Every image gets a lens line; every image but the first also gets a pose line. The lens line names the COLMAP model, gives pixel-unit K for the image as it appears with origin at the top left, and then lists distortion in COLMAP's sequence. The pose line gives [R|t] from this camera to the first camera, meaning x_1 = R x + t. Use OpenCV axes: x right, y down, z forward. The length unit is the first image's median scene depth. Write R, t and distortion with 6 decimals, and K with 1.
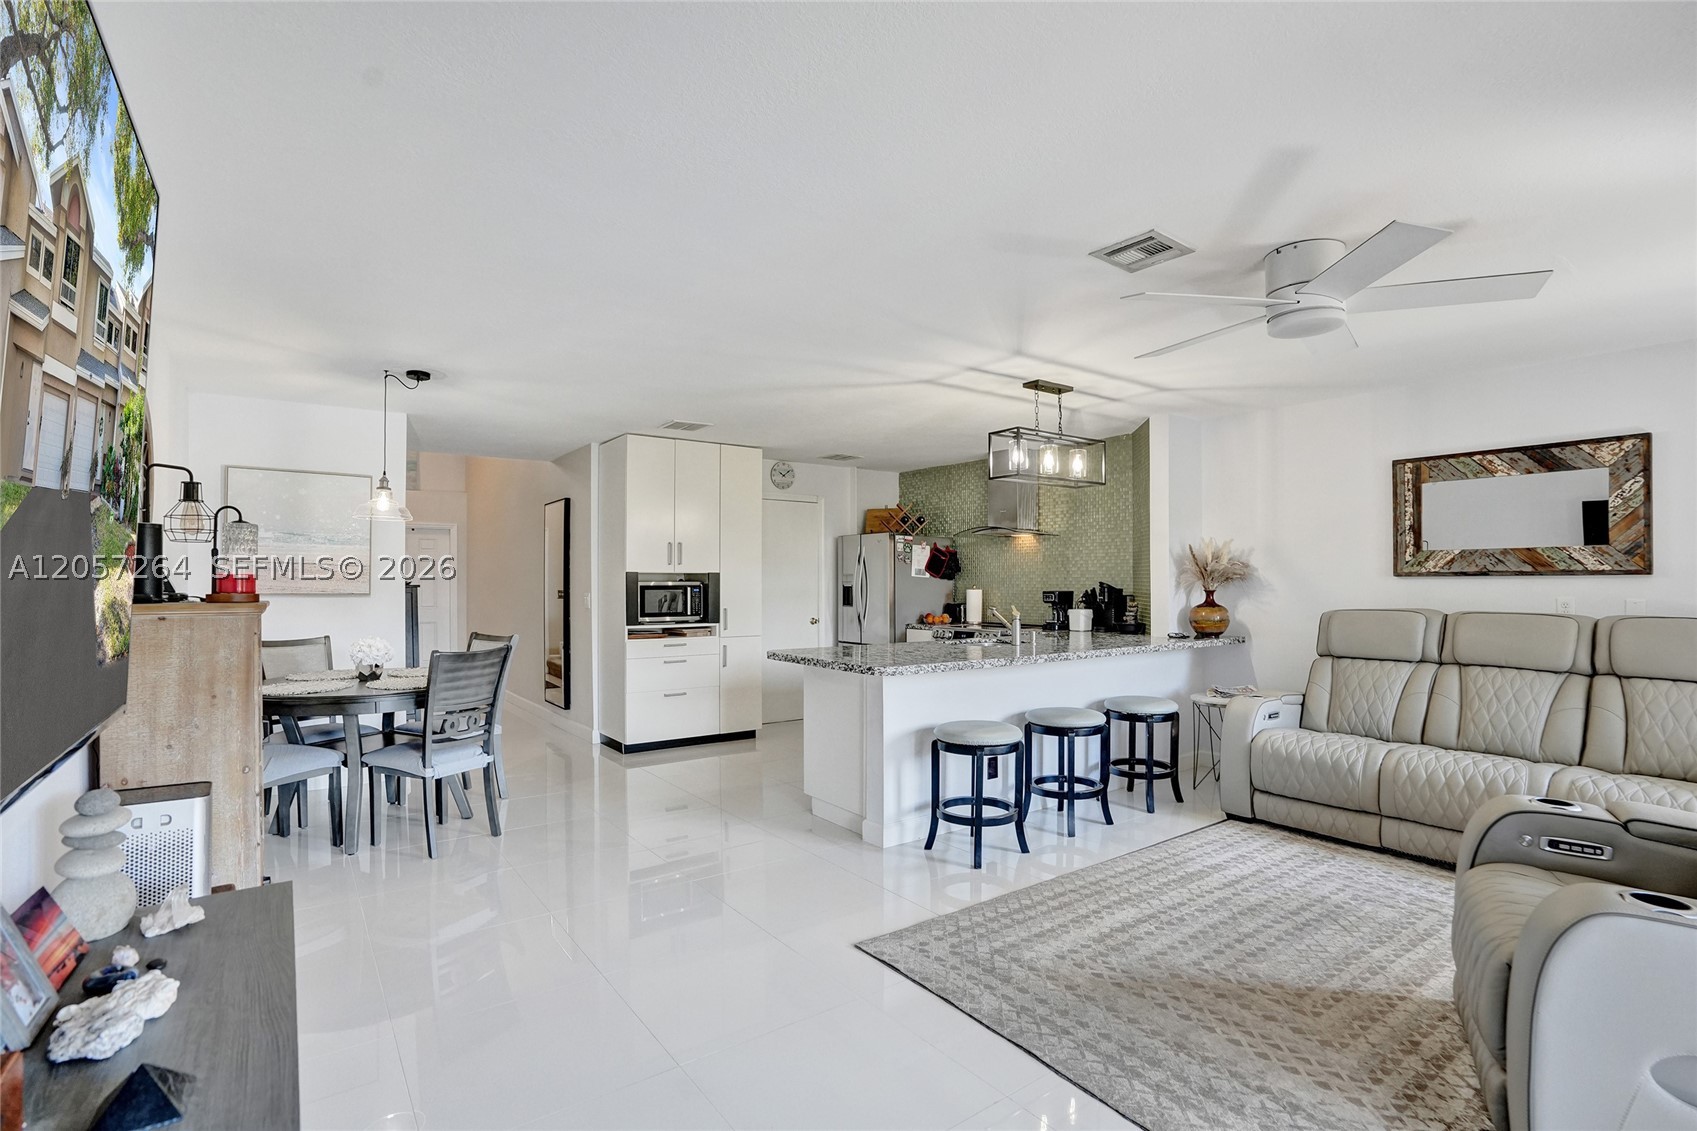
lens RADIAL K [[797.8, 0, 848.1], [0, 797.8, 567.4], [0, 0, 1]] dist [-0.065365, 0.027631]
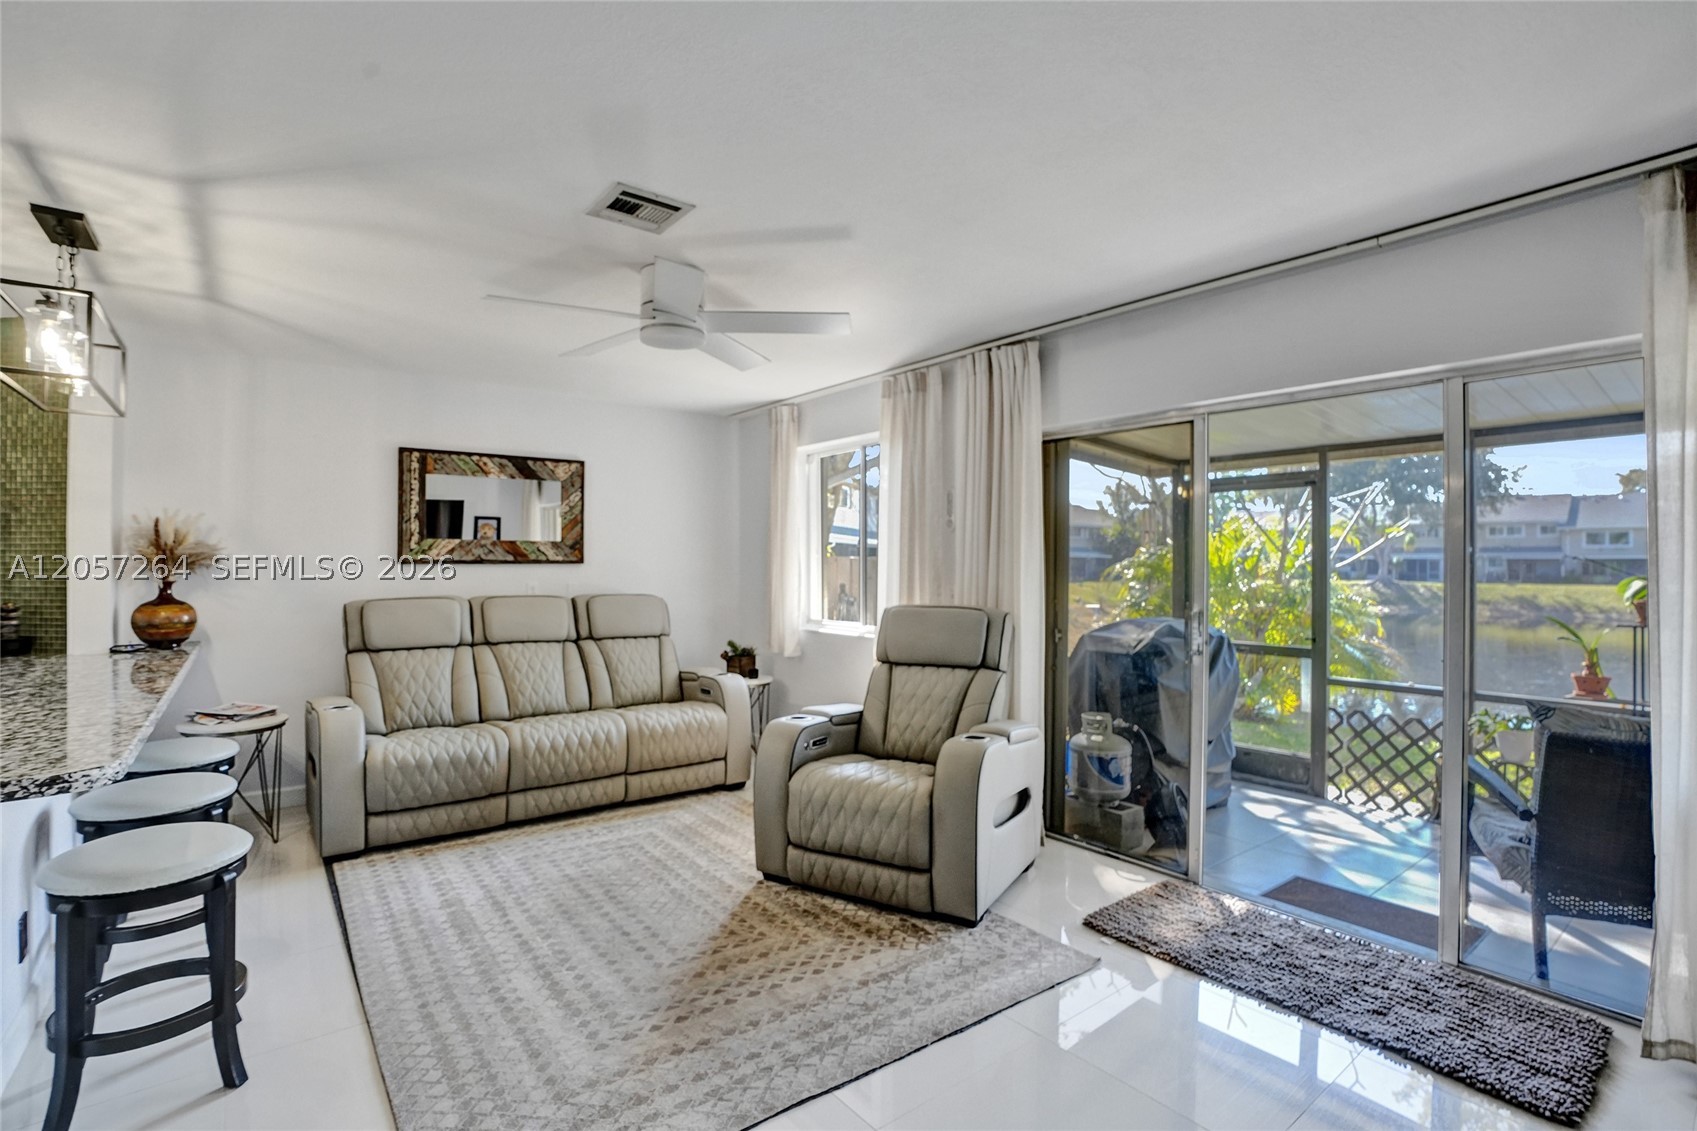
lens RADIAL K [[797.8, 0, 848.1], [0, 797.8, 567.4], [0, 0, 1]] dist [-0.065365, 0.027631]
pose [[-0.037202, -0.006429, 0.999287, -0.344570], [-0.022634, 0.999728, 0.005589, -0.002857], [-0.999051, -0.022410, -0.037337, 0.510058]]
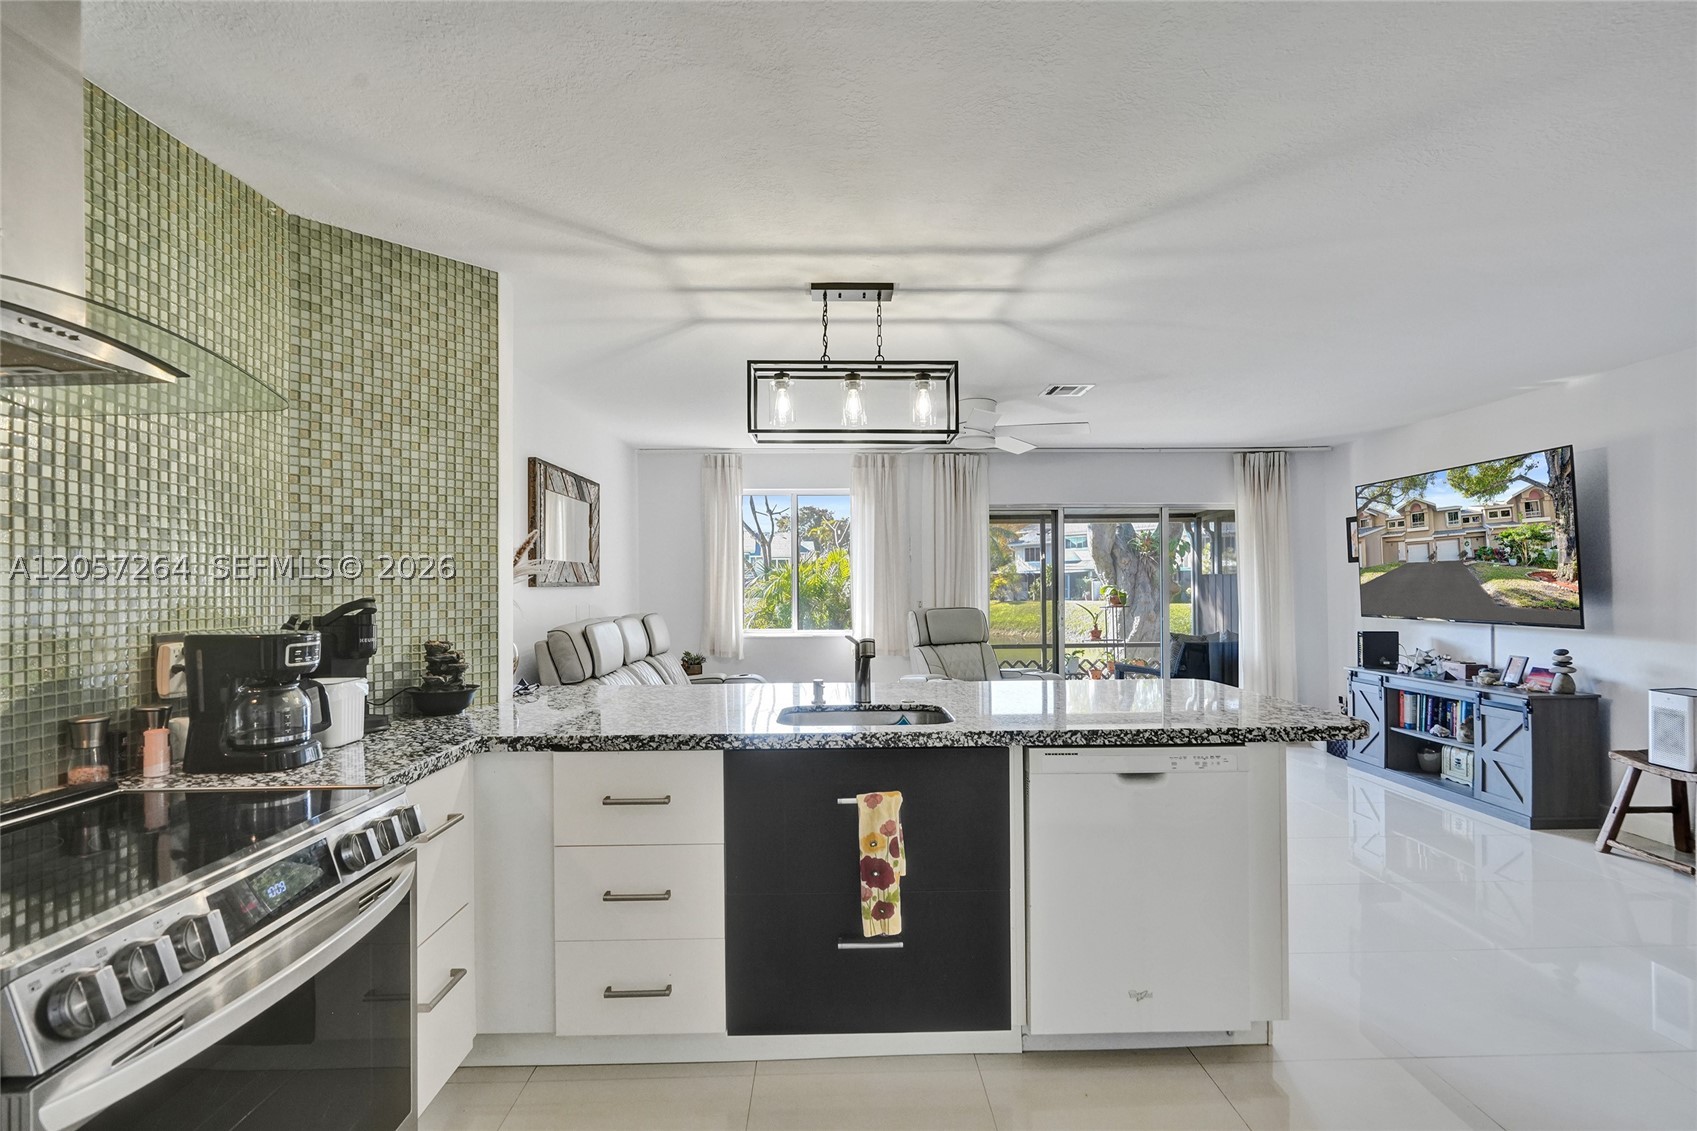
lens RADIAL K [[774.9, 0, 851.1], [0, 774.9, 578.7], [0, 0, 1]] dist [-0.001698, -0.000009]
pose [[-0.823800, 0.009379, 0.566803, -0.115902], [-0.003403, 0.999763, -0.021489, 0.022890], [-0.566871, -0.019631, -0.823573, 1.677589]]
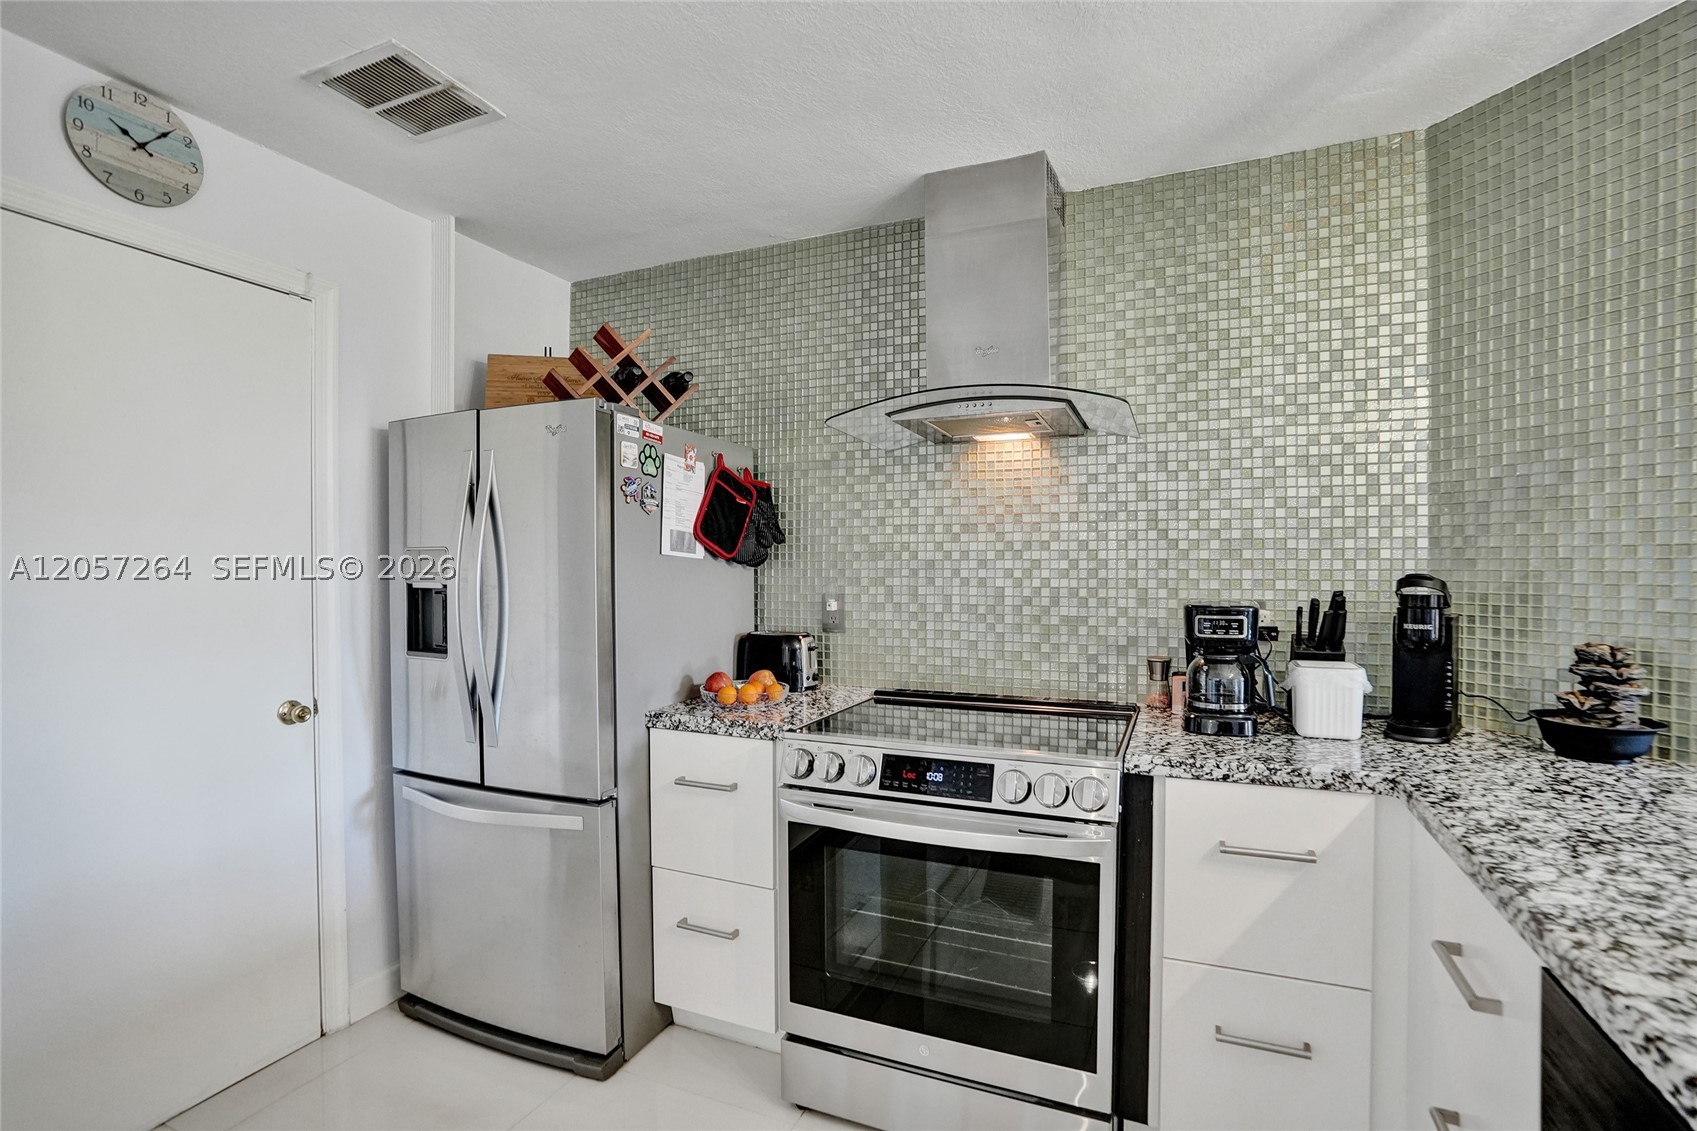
lens RADIAL K [[797.8, 0, 848.1], [0, 797.8, 567.4], [0, 0, 1]] dist [-0.065365, 0.027631]
pose [[0.859063, -0.005392, 0.511842, -0.027642], [-0.007035, 0.999726, 0.022338, 0.014845], [-0.511822, -0.022791, 0.858789, 1.225463]]
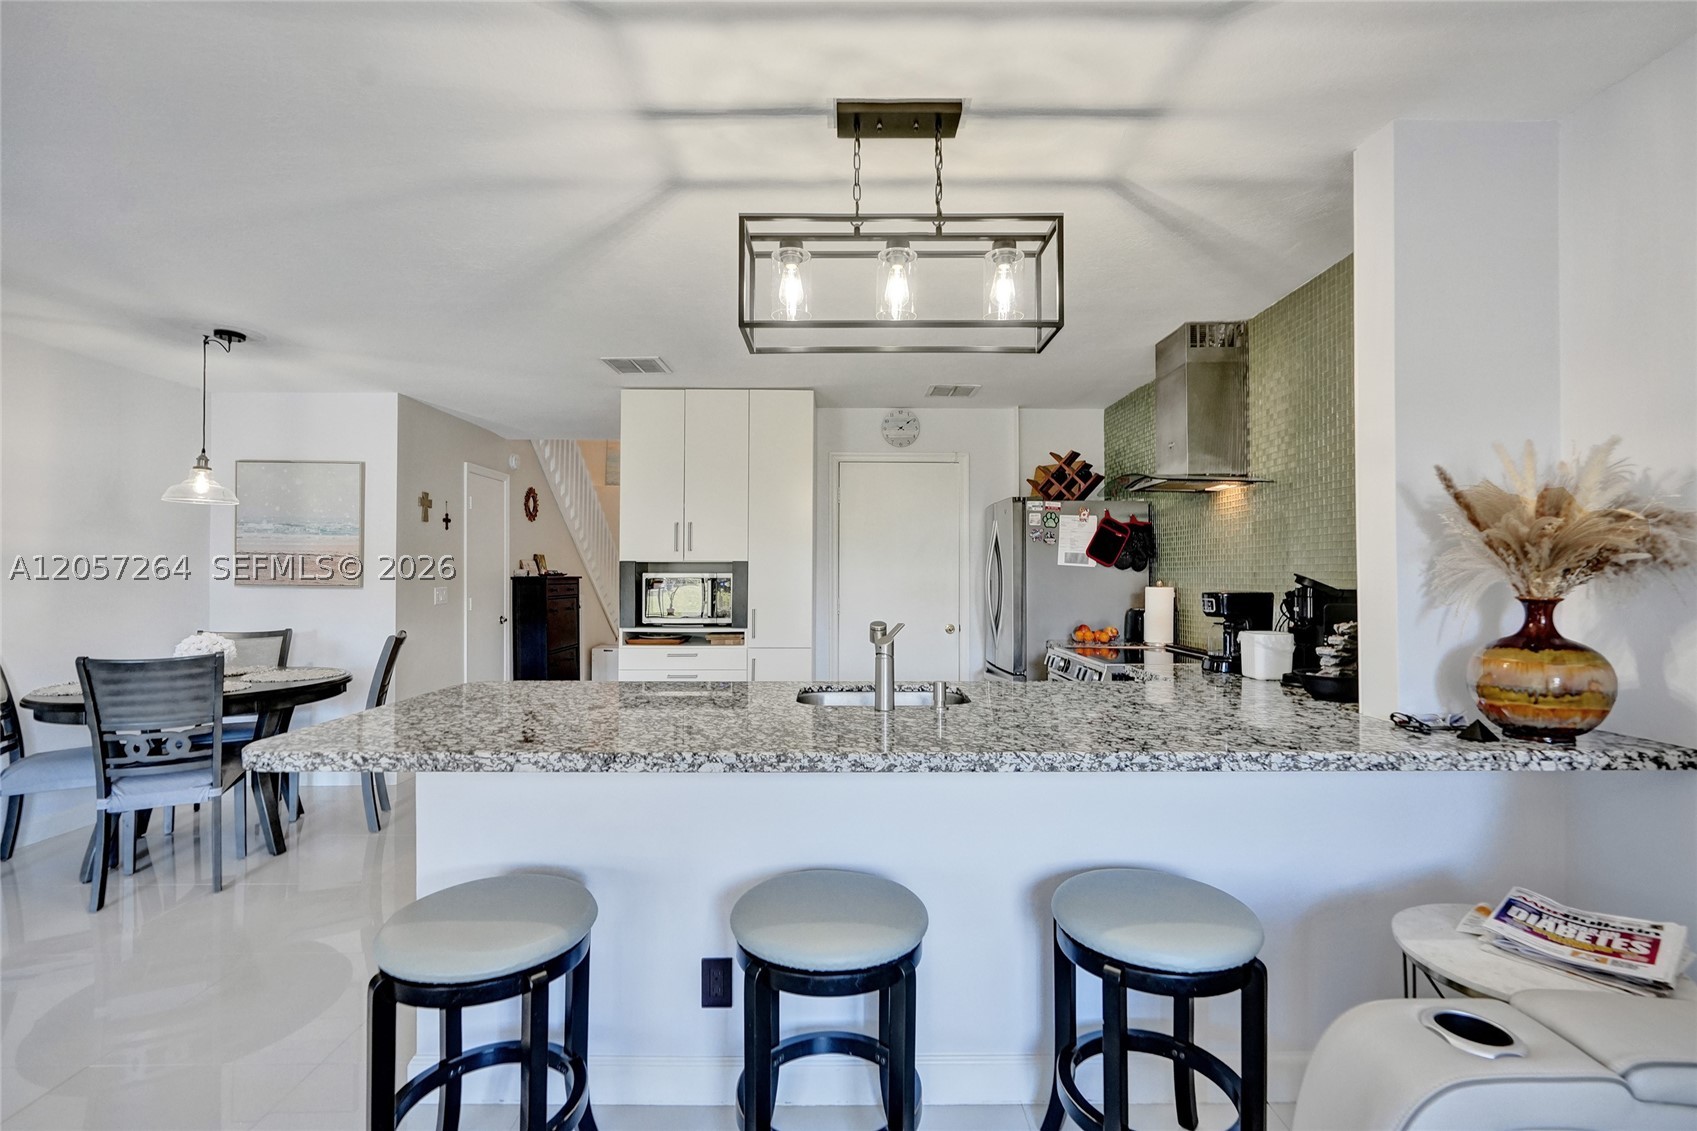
lens RADIAL K [[773.7, 0, 848.5], [0, 773.7, 565.5], [0, 0, 1]] dist [-0.001397, -0.001296]
pose [[0.814014, -0.004786, -0.580825, 0.522140], [0.008438, 0.999958, 0.003587, 0.013821], [0.580784, -0.007821, 0.814020, 0.709207]]
